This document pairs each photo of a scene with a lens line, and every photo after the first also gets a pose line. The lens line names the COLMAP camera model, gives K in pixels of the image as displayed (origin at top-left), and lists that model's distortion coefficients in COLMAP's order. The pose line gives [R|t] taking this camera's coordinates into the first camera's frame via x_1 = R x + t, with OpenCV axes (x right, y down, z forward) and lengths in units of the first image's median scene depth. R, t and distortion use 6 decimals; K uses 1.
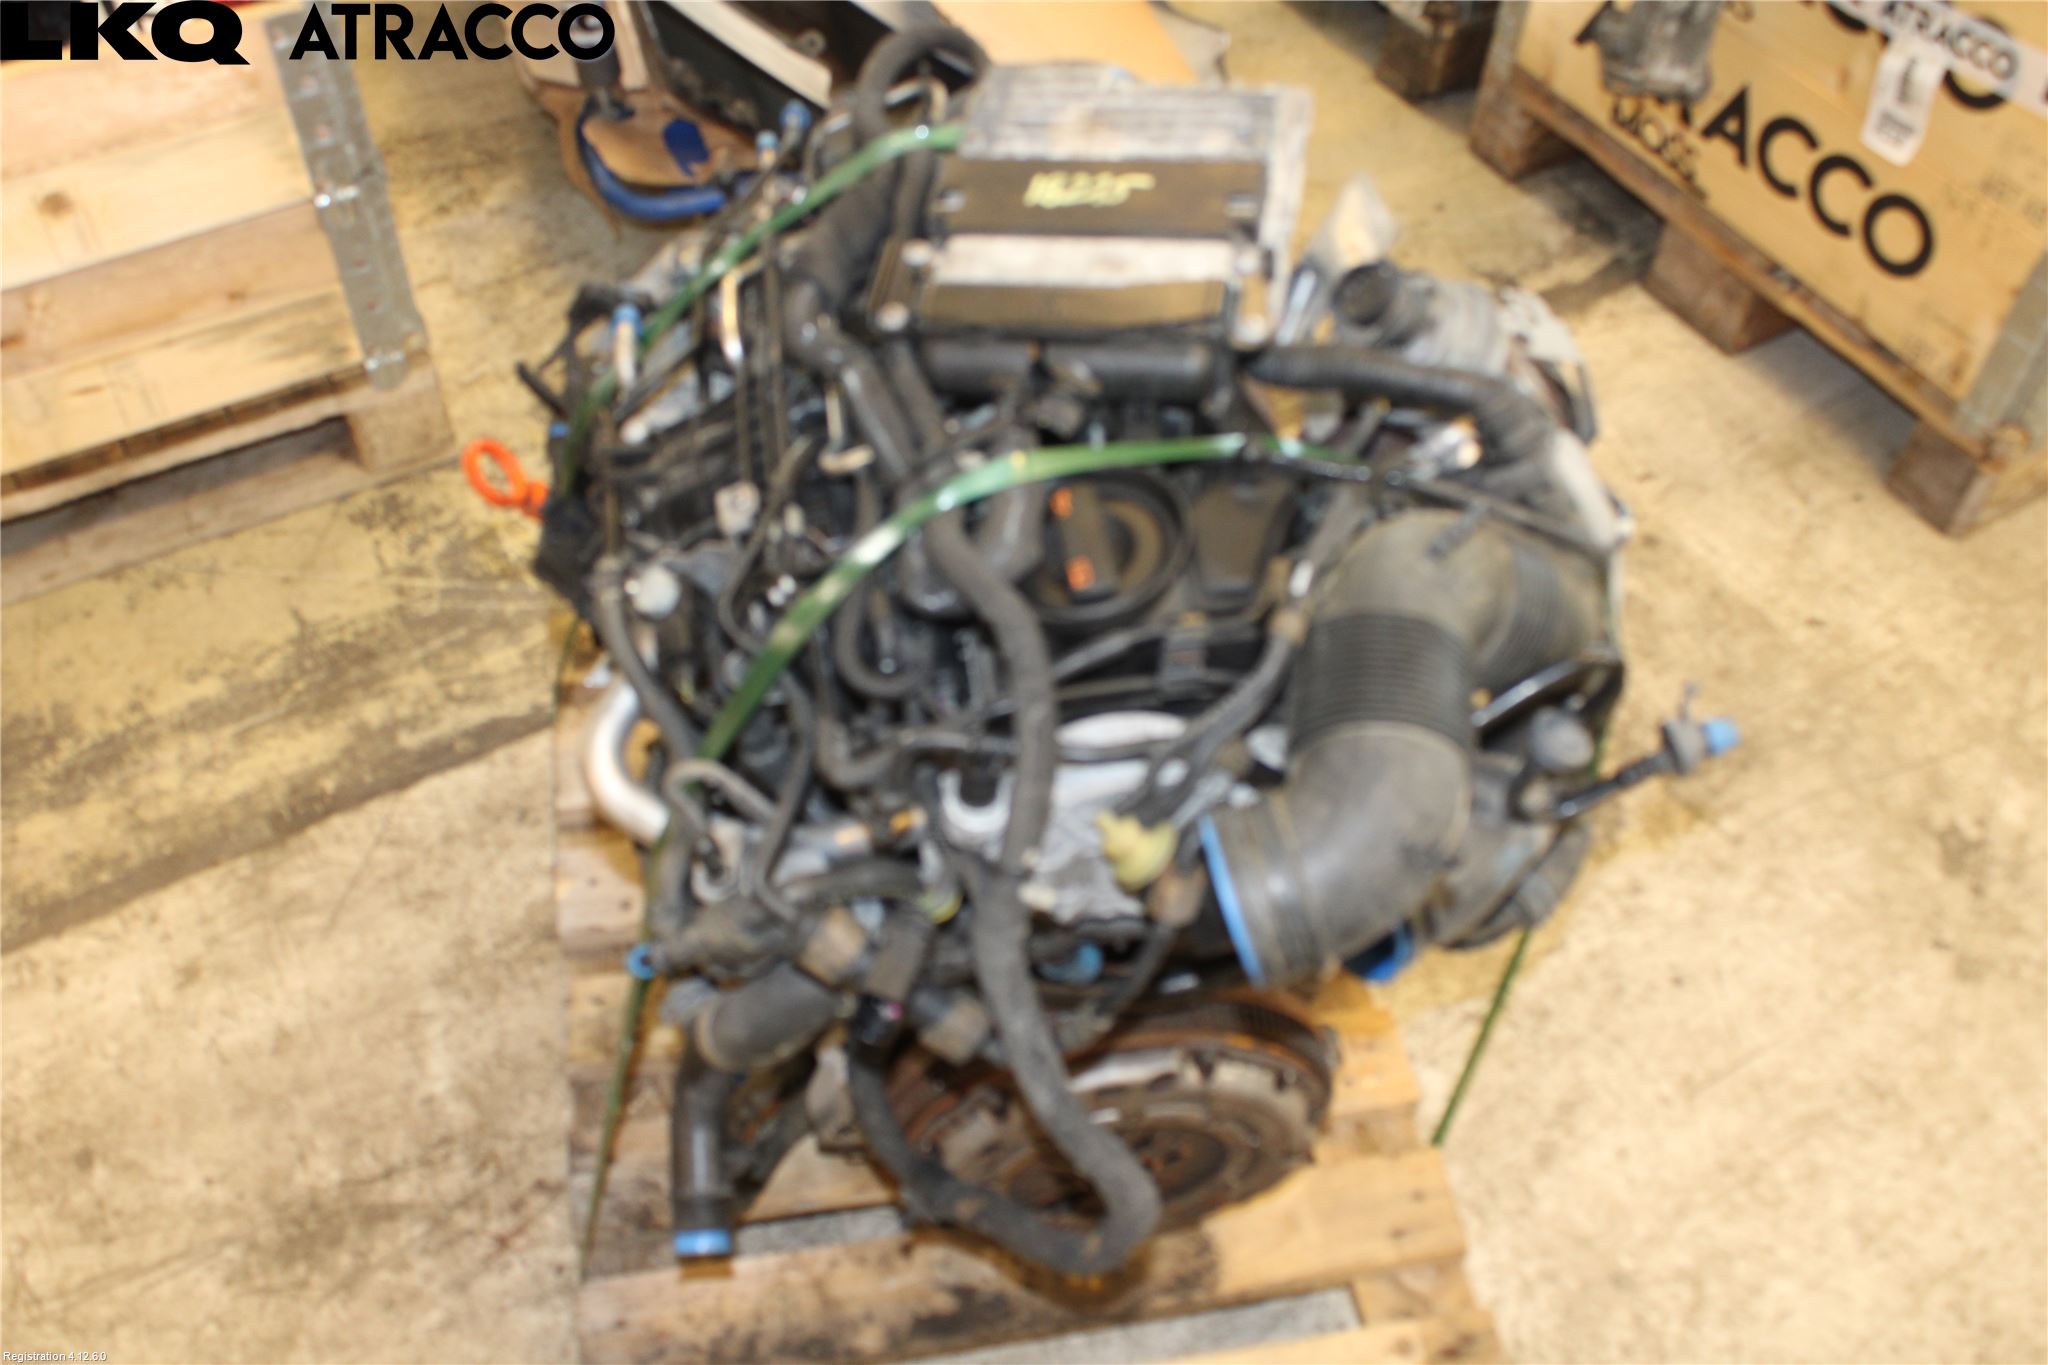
lens RADIAL K [[1983.6, 0, 1006.6], [0, 1983.6, 682.0], [0, 0, 1]] dist [-0.141590, 0.156180]
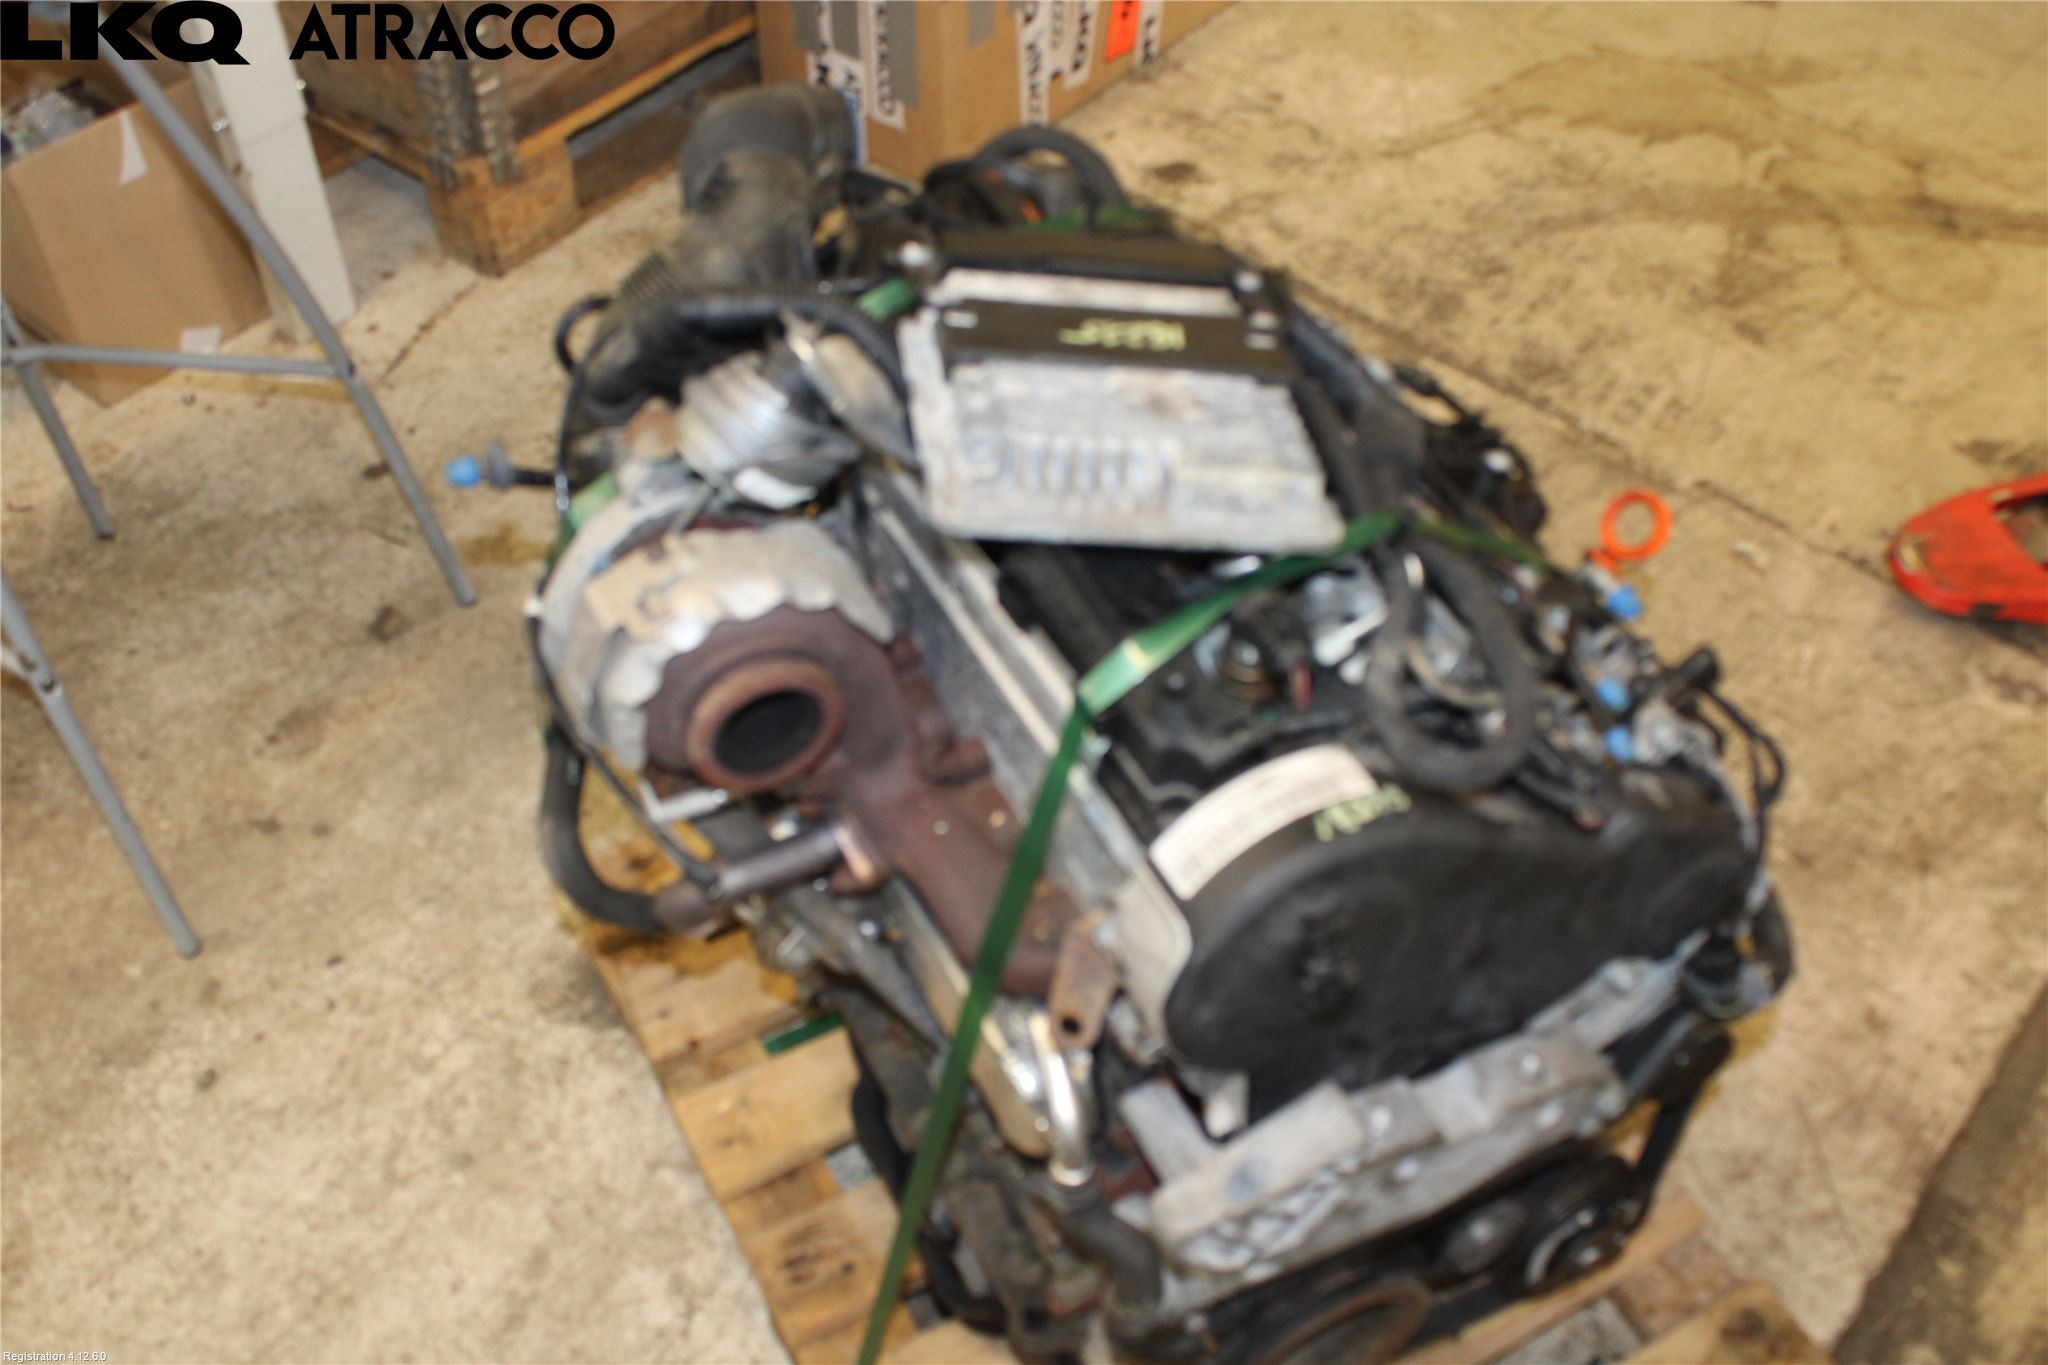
lens RADIAL K [[1983.6, 0, 1006.6], [0, 1983.6, 682.0], [0, 0, 1]] dist [-0.141590, 0.156180]
pose [[-0.948798, 0.214351, -0.232024, 0.183445], [-0.256530, -0.094257, 0.961929, -0.609112], [0.184321, 0.972198, 0.144418, 0.524746]]
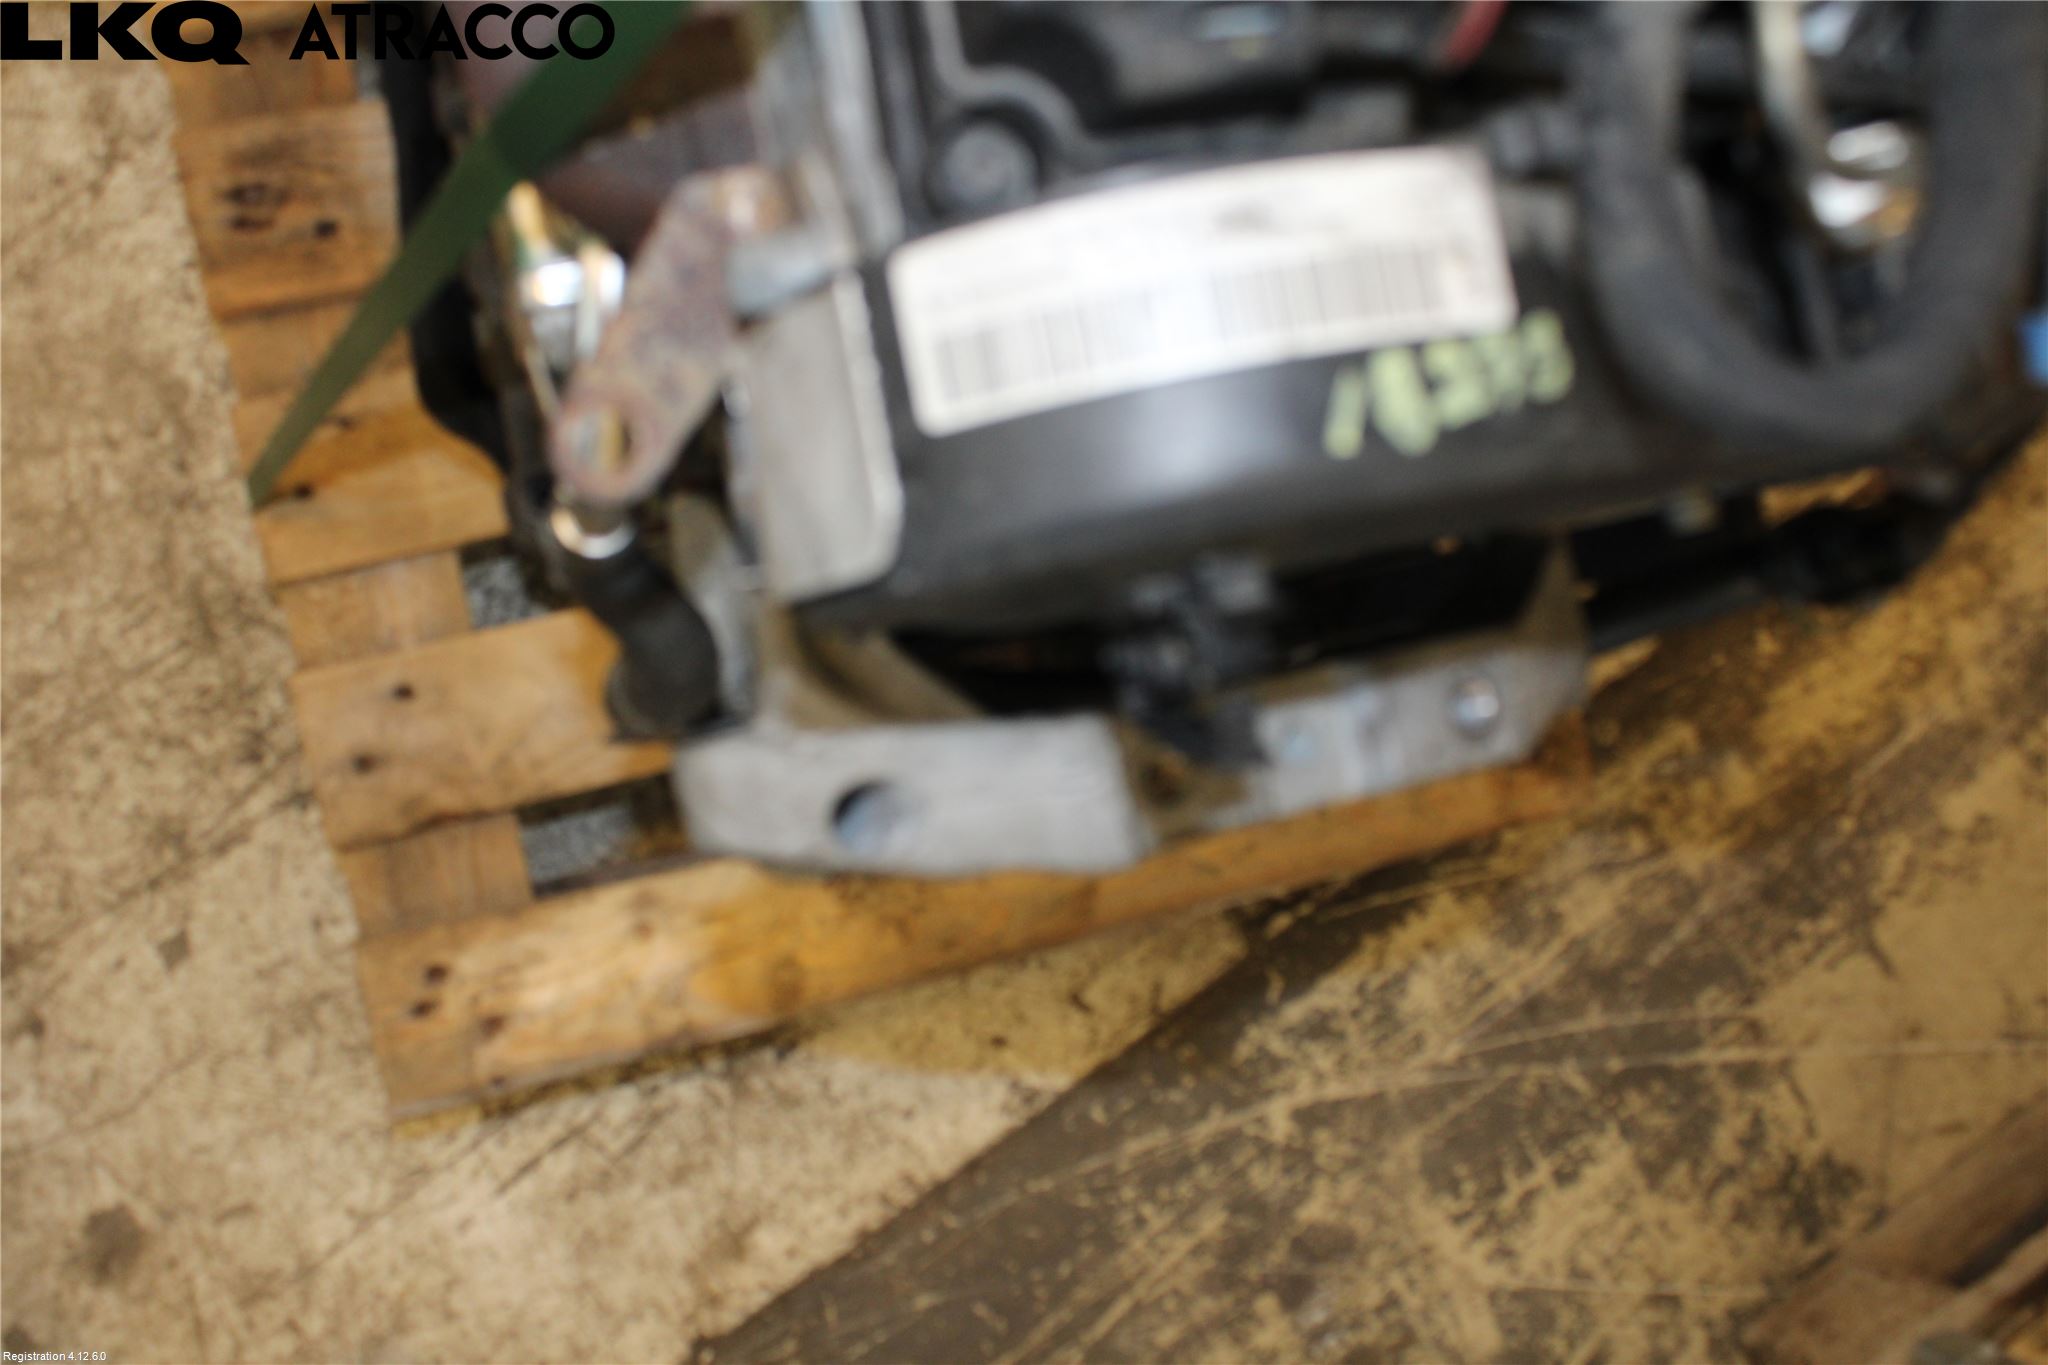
lens RADIAL K [[1983.6, 0, 1006.6], [0, 1983.6, 682.0], [0, 0, 1]] dist [-0.141590, 0.156180]
pose [[-0.960860, 0.042996, -0.273676, 0.091345], [-0.211626, -0.751429, 0.624955, -0.313668], [-0.178778, 0.658412, 0.731117, 0.535087]]
